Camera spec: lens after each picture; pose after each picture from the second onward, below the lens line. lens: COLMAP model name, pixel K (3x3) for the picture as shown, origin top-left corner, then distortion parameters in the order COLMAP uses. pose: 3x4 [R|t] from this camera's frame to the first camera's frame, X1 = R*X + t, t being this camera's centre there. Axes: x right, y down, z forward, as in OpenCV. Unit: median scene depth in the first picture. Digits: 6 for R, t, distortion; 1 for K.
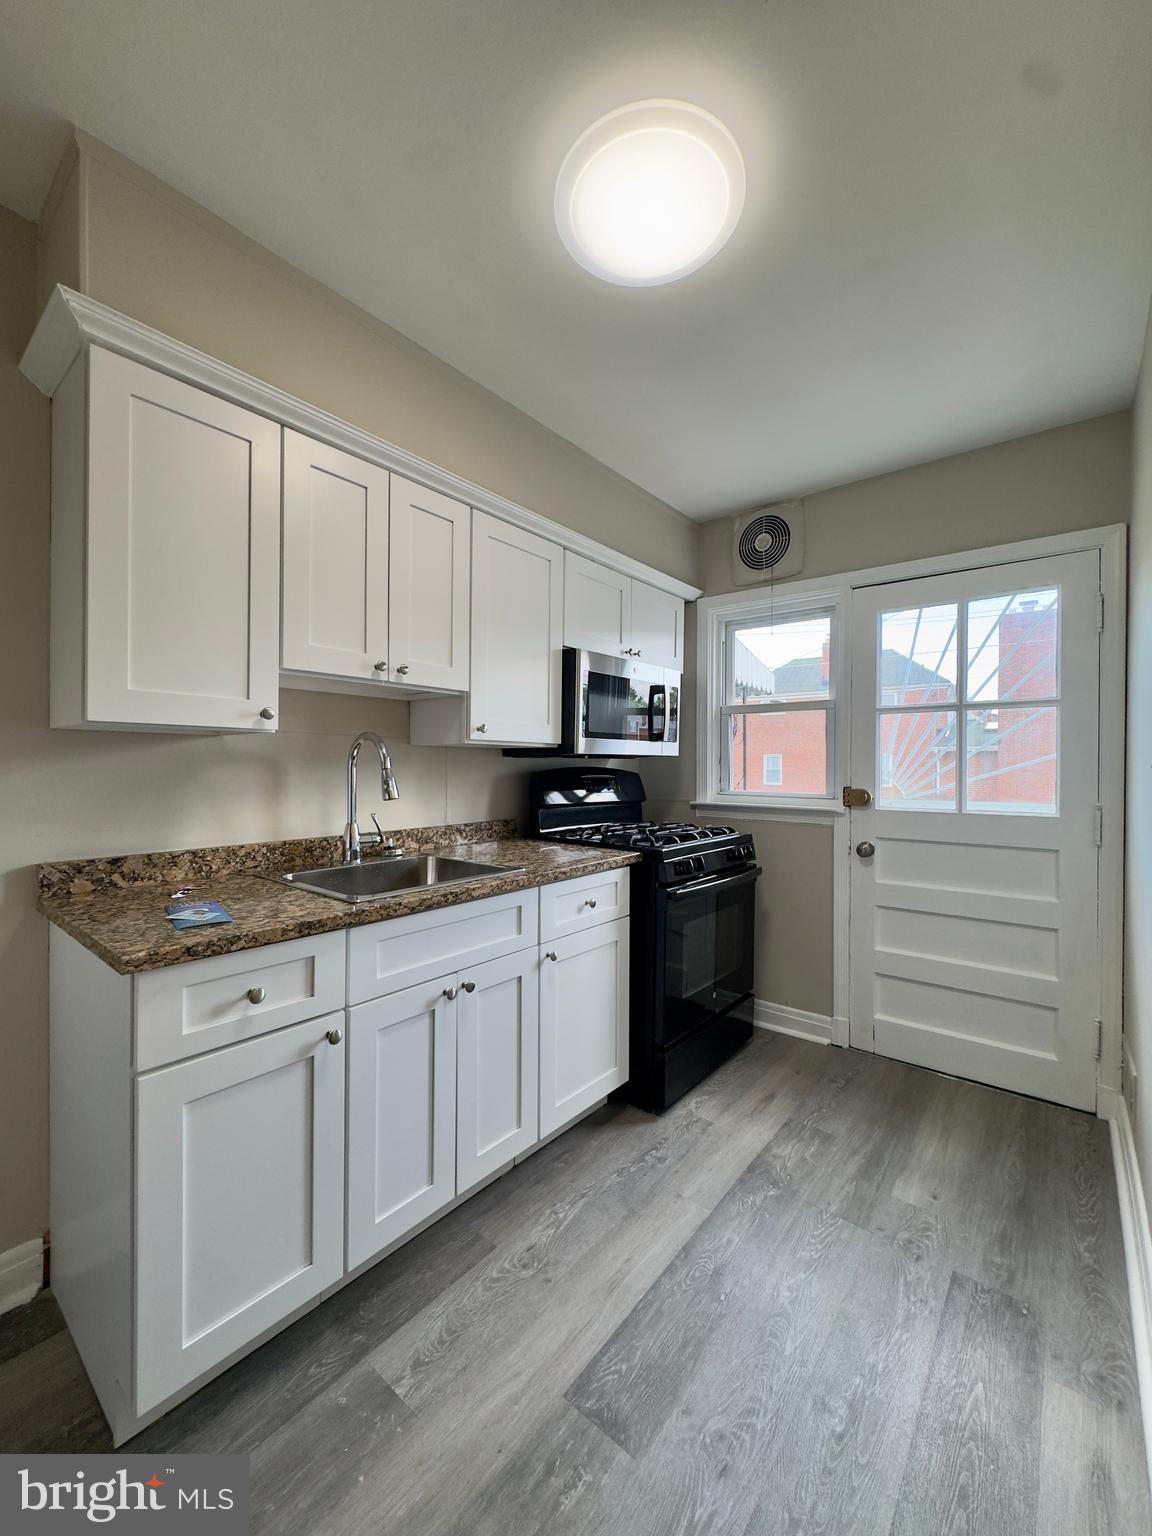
lens RADIAL K [[618.3, 0, 576.0], [0, 618.3, 768.0], [0, 0, 1]] dist [0.000062, 0.000089]
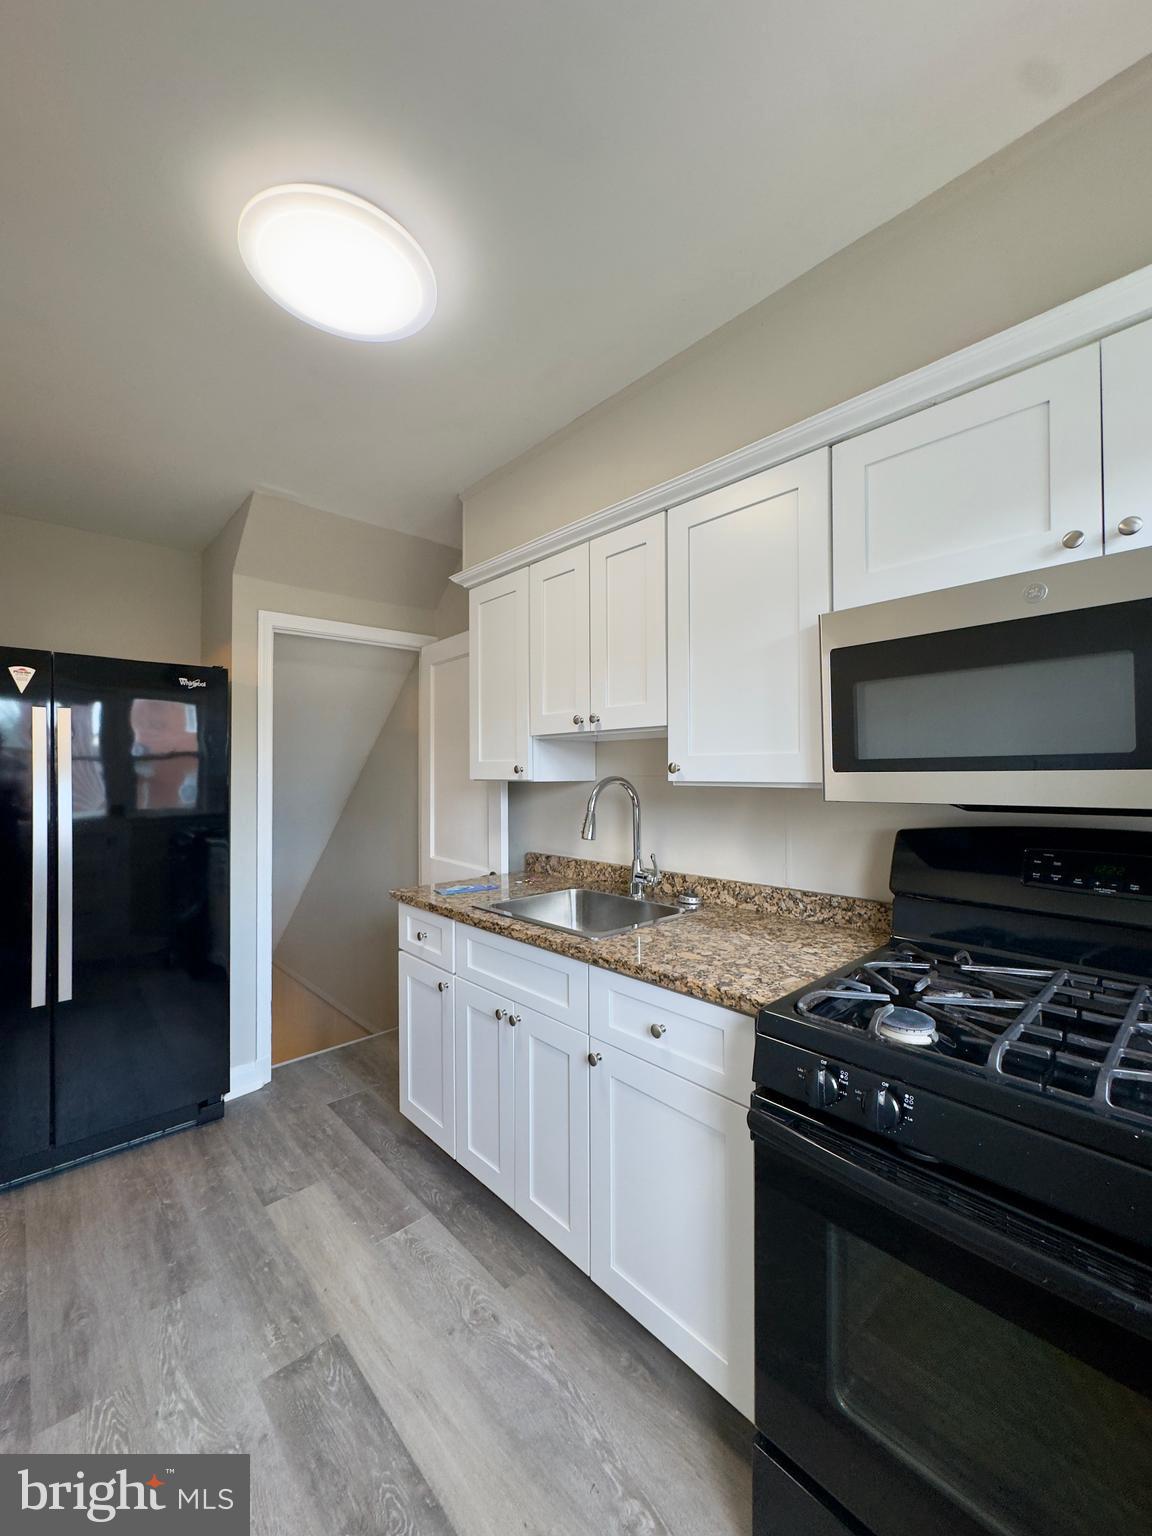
lens RADIAL K [[618.3, 0, 576.0], [0, 618.3, 768.0], [0, 0, 1]] dist [0.000062, 0.000089]
pose [[-0.150547, -0.015400, -0.988483, 0.870229], [-0.002992, 0.999881, -0.015122, -0.064382], [0.988598, 0.000681, -0.150575, 1.266562]]
